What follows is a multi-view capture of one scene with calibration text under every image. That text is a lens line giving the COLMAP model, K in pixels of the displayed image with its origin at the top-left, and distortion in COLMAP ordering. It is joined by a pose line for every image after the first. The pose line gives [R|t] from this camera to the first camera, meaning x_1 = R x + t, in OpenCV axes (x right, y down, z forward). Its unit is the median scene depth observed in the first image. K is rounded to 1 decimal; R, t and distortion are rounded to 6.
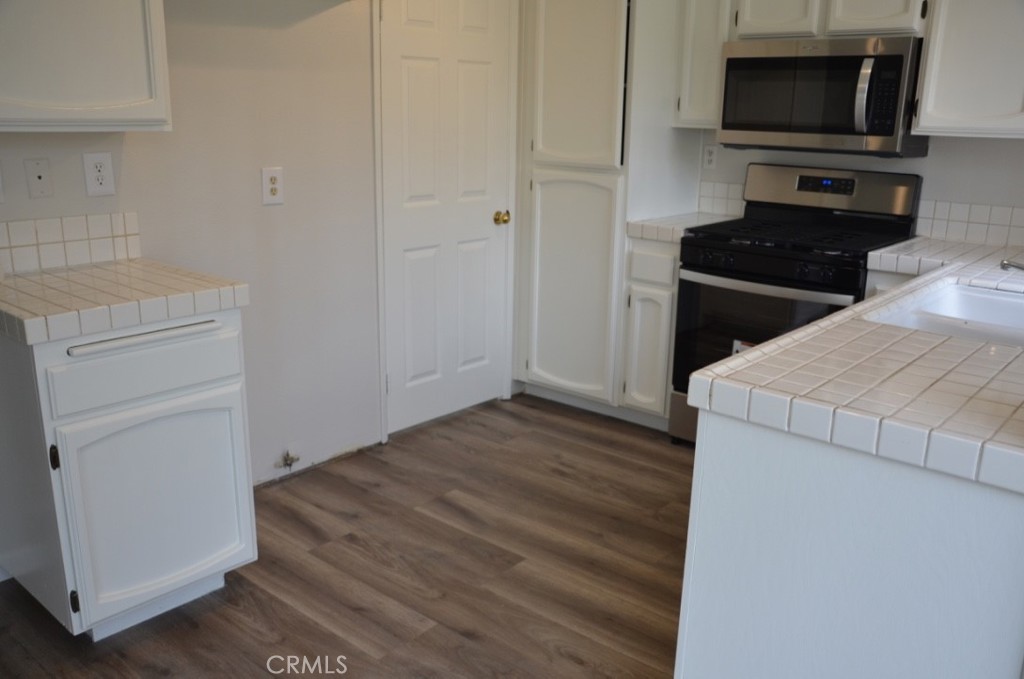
lens RADIAL K [[860.8, 0, 507.6], [0, 860.8, 351.8], [0, 0, 1]] dist [-0.123302, 0.139669]
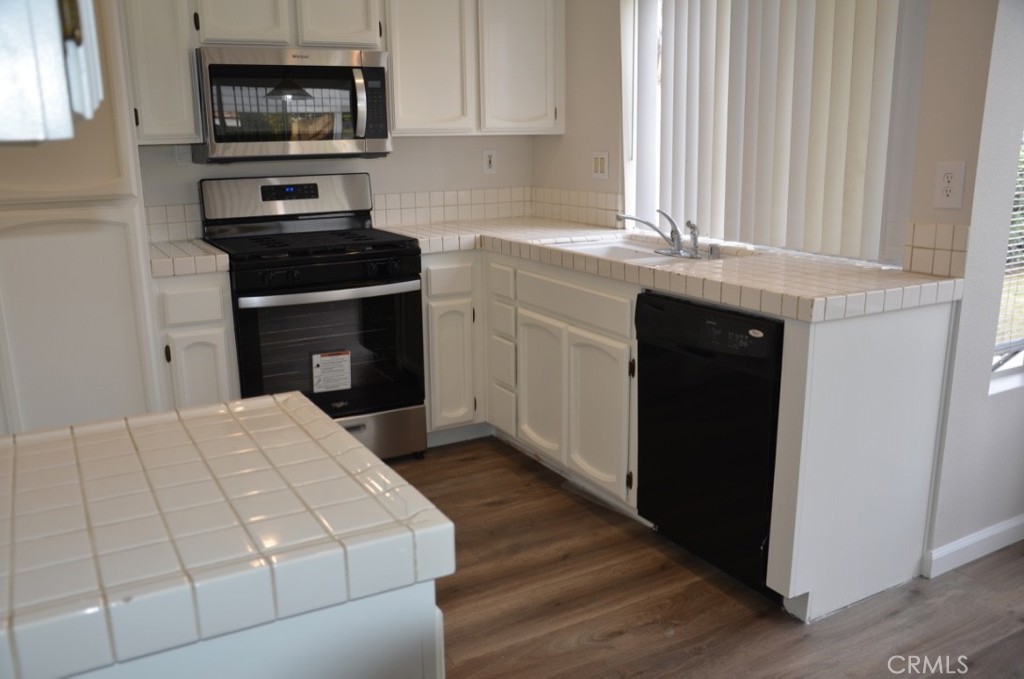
lens RADIAL K [[860.8, 0, 507.6], [0, 860.8, 351.8], [0, 0, 1]] dist [-0.123302, 0.139669]
pose [[0.333782, -0.247532, 0.909570, -0.526676], [0.272158, 0.949122, 0.158422, -0.107516], [-0.902507, 0.194668, 0.384167, 0.413188]]
